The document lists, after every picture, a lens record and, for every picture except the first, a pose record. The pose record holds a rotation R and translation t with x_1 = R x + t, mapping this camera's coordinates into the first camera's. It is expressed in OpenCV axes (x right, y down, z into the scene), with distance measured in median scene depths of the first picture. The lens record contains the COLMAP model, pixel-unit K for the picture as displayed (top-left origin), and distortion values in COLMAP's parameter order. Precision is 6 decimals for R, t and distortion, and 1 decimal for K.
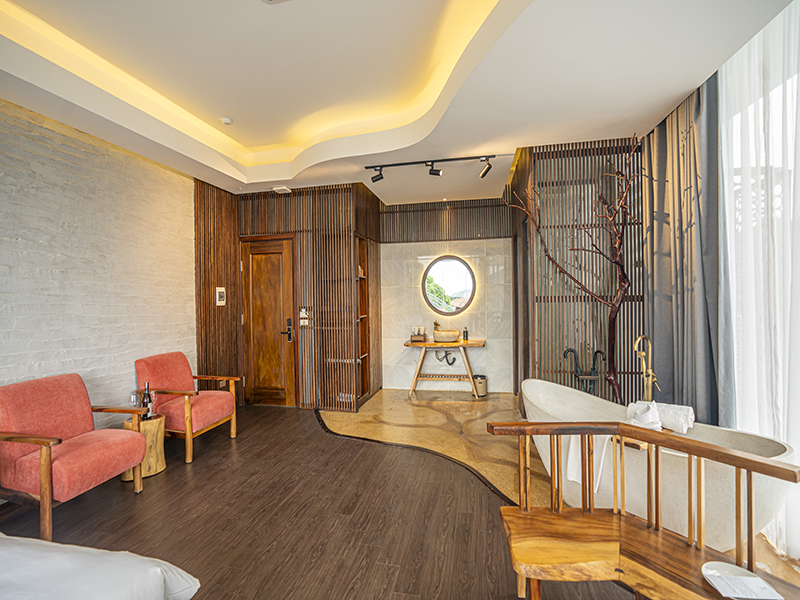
lens RADIAL K [[362.4, 0, 405.1], [0, 362.4, 308.1], [0, 0, 1]] dist [-0.045536, 0.022848]
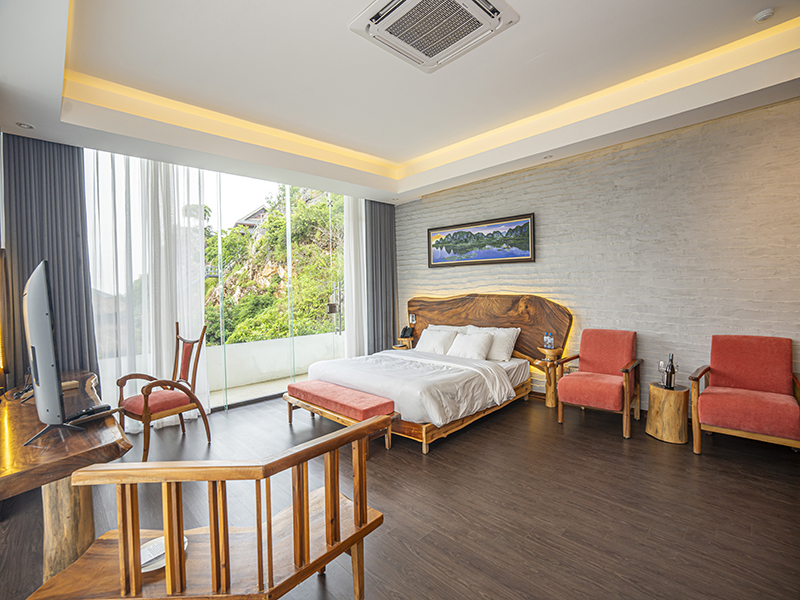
lens RADIAL K [[379.9, 0, 398.8], [0, 379.9, 303.8], [0, 0, 1]] dist [-0.067737, 0.027960]
pose [[-0.556699, 0.060562, -0.828503, 0.530693], [0.007003, 0.997646, 0.068221, -0.012751], [0.830684, 0.032177, -0.555813, 0.830075]]
